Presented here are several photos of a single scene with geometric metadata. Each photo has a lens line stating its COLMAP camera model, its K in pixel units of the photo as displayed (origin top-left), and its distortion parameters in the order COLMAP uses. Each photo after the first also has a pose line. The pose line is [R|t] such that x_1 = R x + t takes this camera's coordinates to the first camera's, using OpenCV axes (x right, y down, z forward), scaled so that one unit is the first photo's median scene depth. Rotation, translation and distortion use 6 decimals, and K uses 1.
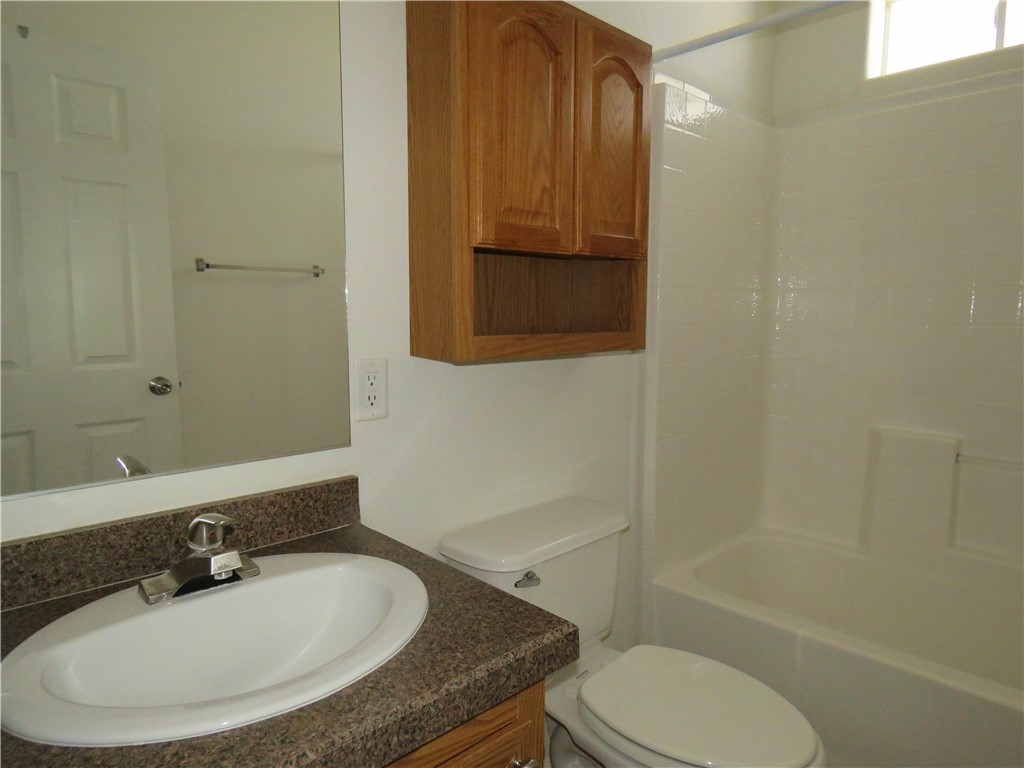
lens RADIAL K [[649.3, 0, 512.0], [0, 649.3, 384.0], [0, 0, 1]] dist [-0.002394, 0.001320]
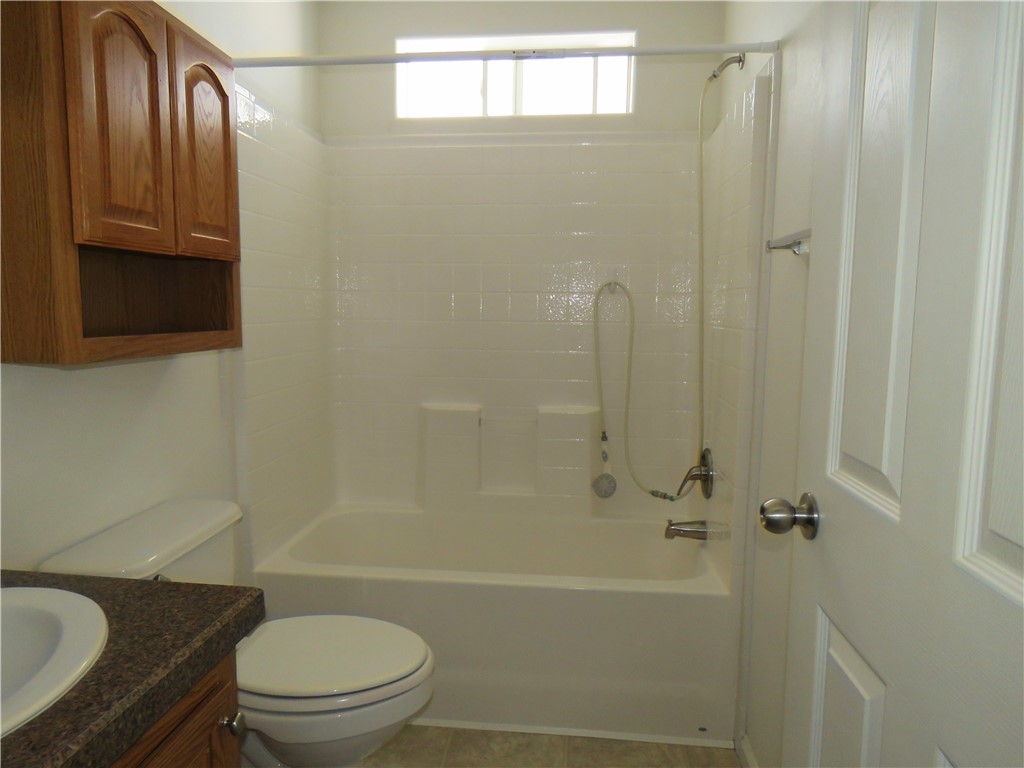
lens RADIAL K [[649.3, 0, 512.0], [0, 649.3, 384.0], [0, 0, 1]] dist [-0.002394, 0.001320]
pose [[0.768195, -0.067545, 0.636643, -0.186095], [0.063830, 0.997545, 0.028815, 0.004763], [-0.637026, 0.018501, 0.770620, -0.119051]]
